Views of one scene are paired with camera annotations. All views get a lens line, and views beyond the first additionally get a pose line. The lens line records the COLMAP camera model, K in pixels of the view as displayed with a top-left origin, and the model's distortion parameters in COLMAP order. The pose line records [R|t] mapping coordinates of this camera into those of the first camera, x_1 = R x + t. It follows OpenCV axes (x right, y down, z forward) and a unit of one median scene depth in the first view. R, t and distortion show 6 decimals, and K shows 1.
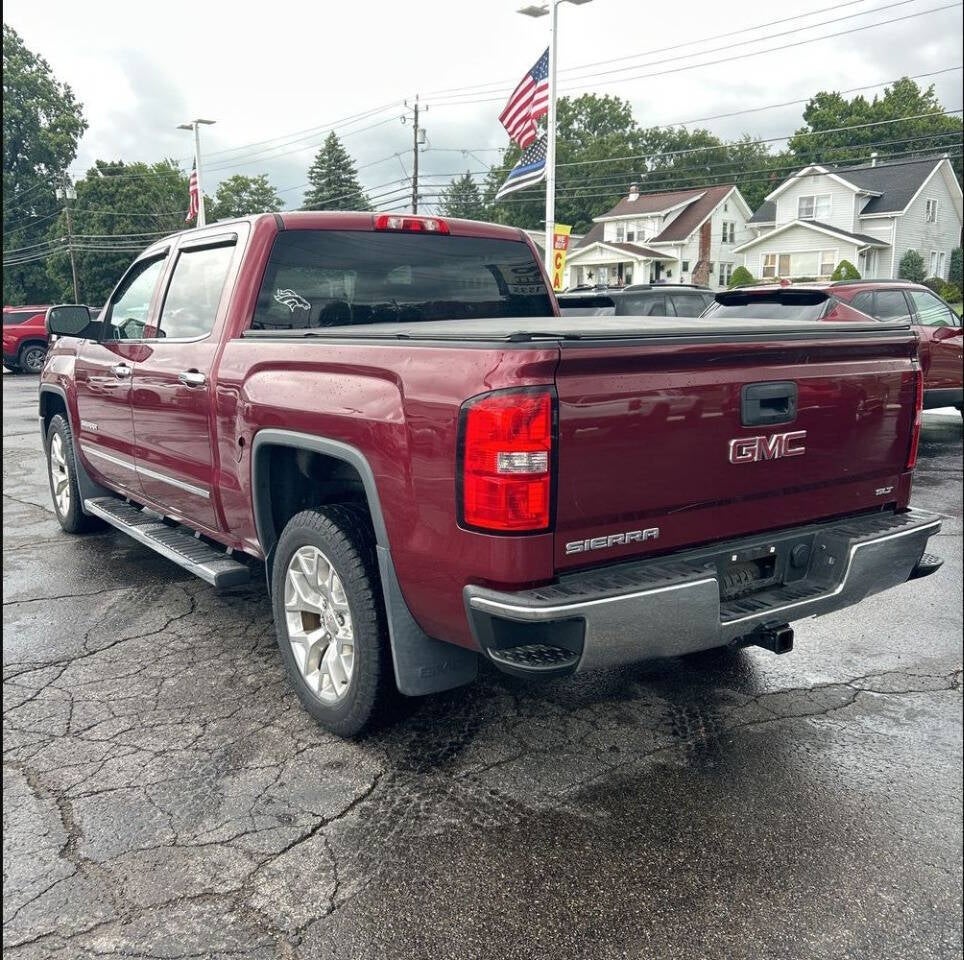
lens RADIAL K [[1023.2, 0, 482.0], [0, 1023.2, 480.0], [0, 0, 1]] dist [0.006438, 0.008282]
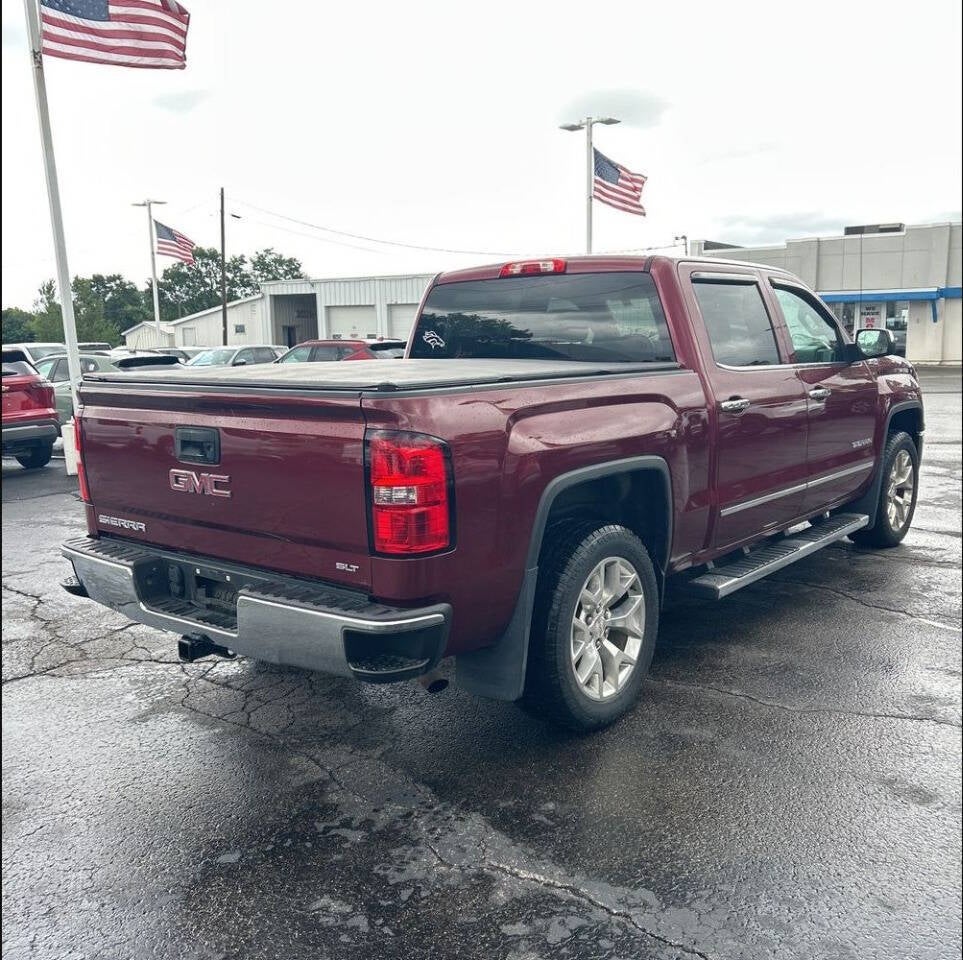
lens RADIAL K [[1022.2, 0, 481.5], [0, 1022.2, 480.0], [0, 0, 1]] dist [0.006438, 0.008282]
pose [[0.260988, 0.147571, -0.953996, 1.438683], [-0.142780, 0.983278, 0.113040, -0.207778], [0.954725, 0.106710, 0.277694, 0.969100]]
